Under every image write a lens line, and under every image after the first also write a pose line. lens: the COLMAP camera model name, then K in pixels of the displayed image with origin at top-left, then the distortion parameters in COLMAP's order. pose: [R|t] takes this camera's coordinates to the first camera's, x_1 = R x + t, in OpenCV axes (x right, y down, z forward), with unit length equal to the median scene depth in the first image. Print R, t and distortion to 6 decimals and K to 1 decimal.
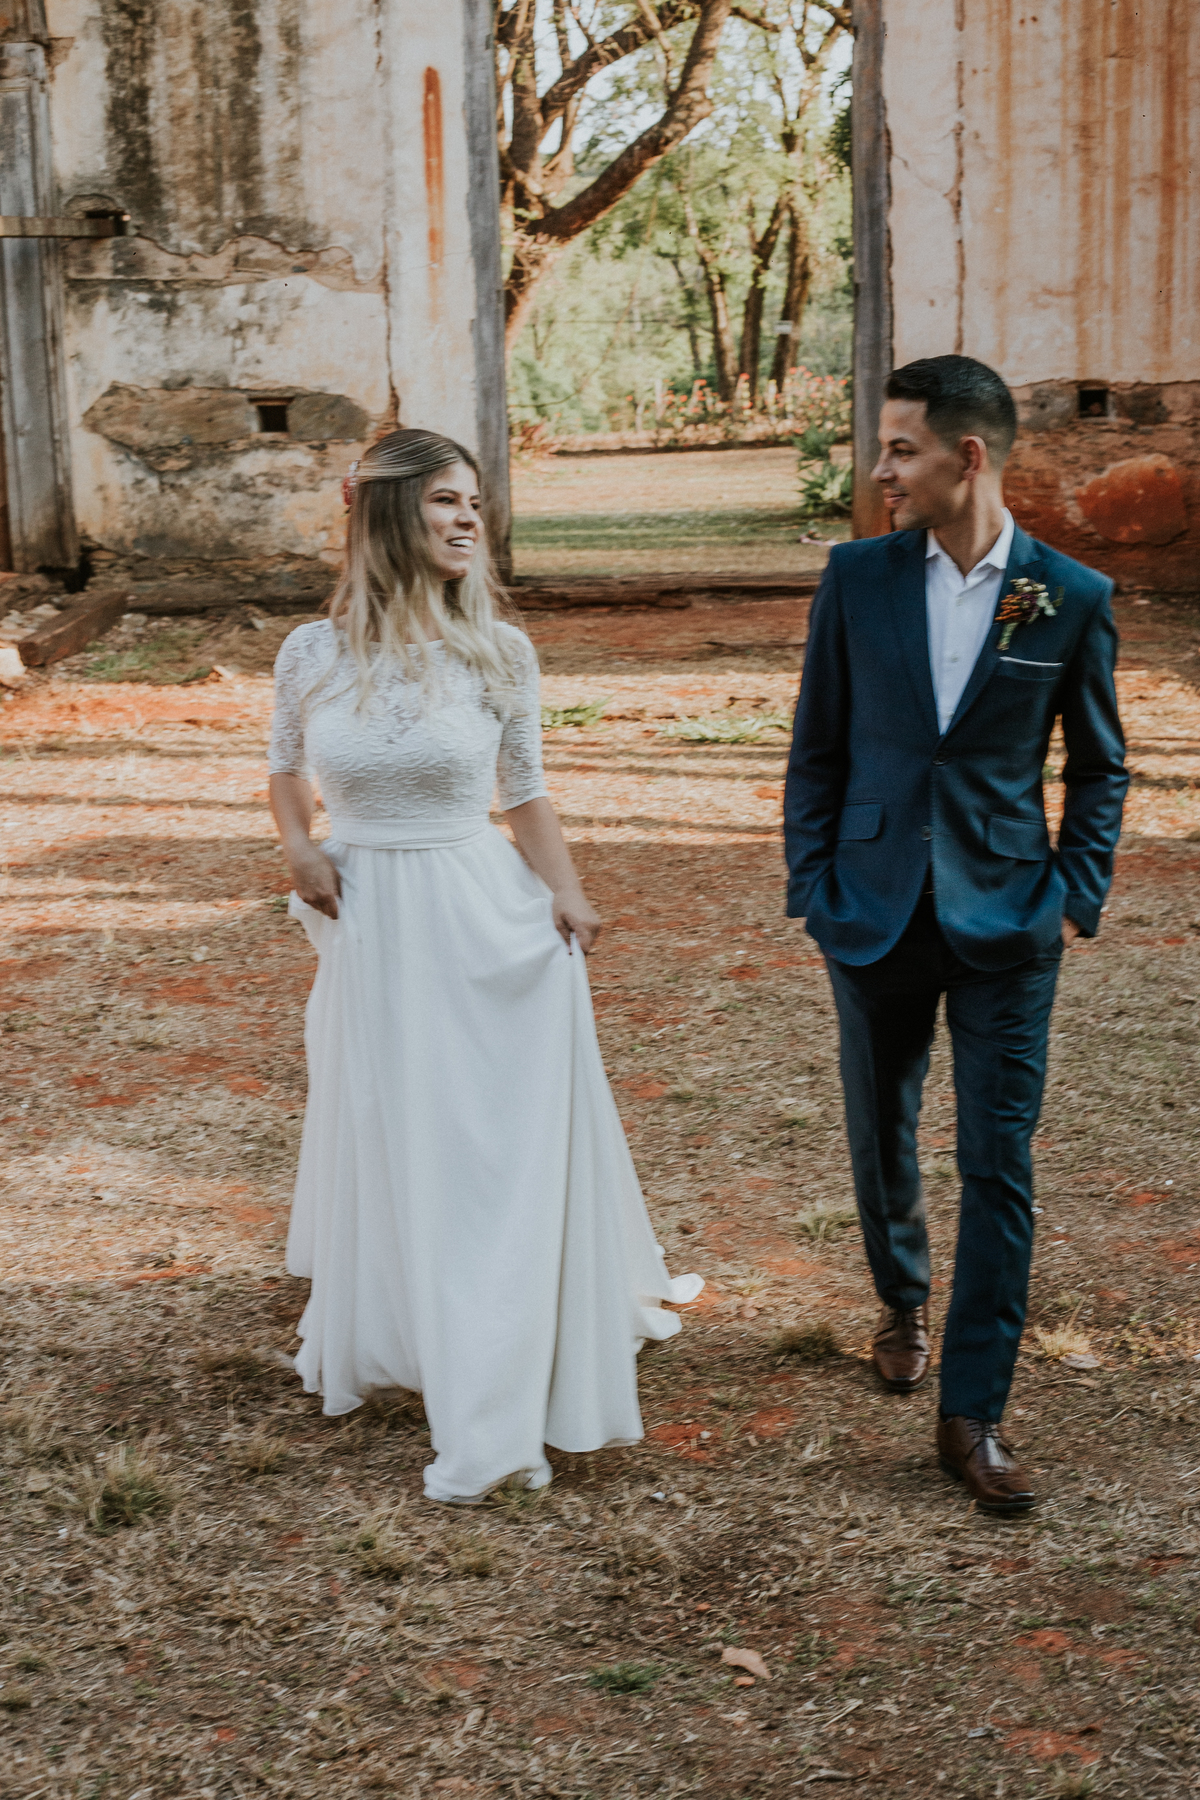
lens RADIAL K [[2655.7, 0, 603.7], [0, 2655.7, 910.0], [0, 0, 1]] dist [-0.086318, -0.115754]
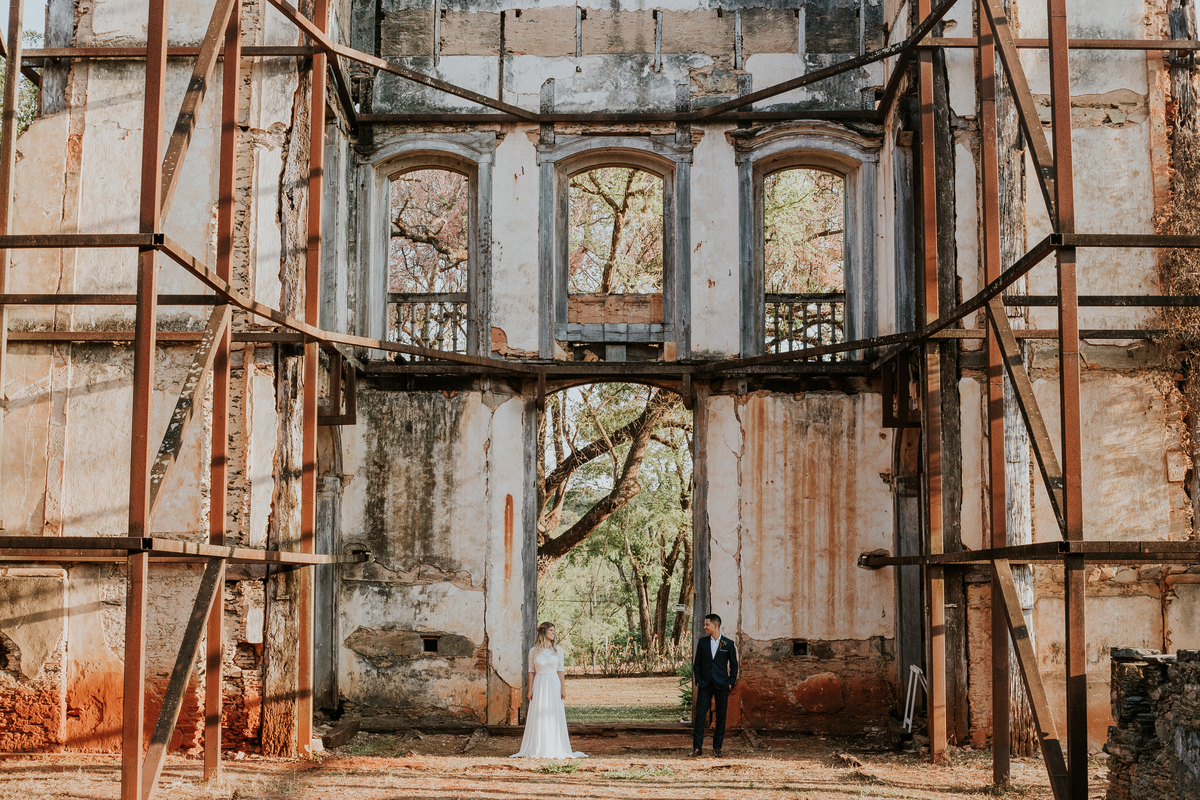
lens RADIAL K [[1770.5, 0, 600.9], [0, 1770.5, 420.9], [0, 0, 1]] dist [-0.086318, -0.115754]
pose [[0.999421, 0.031532, 0.012787, -0.007584], [-0.025928, 0.949104, -0.313894, 0.097507], [-0.022034, 0.313381, 0.949372, -0.471797]]
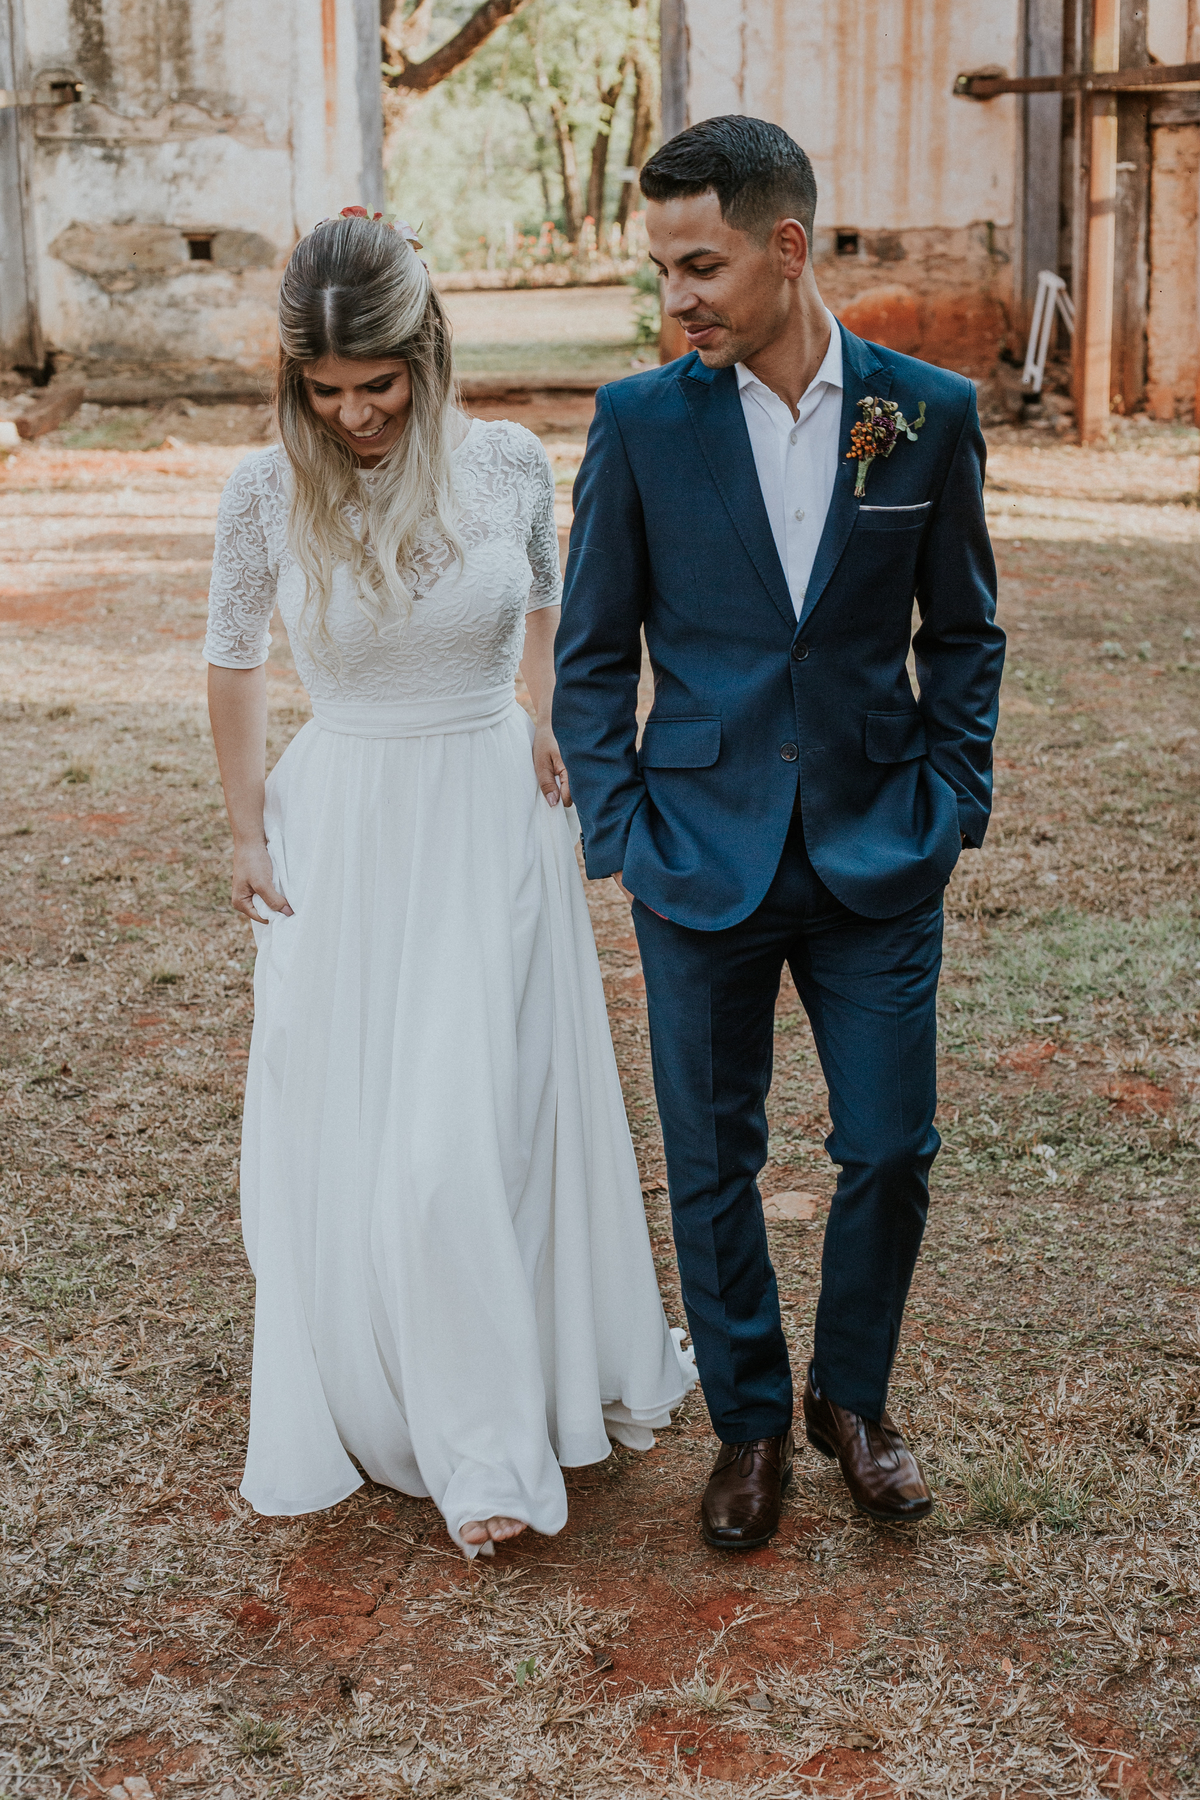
lens RADIAL K [[2655.7, 0, 603.7], [0, 2655.7, 910.0], [0, 0, 1]] dist [-0.086318, -0.115754]
pose [[0.998434, -0.000316, 0.055936, -0.003505], [-0.002871, 0.998376, 0.056891, 0.056717], [-0.055863, -0.056962, 0.996812, -0.282271]]
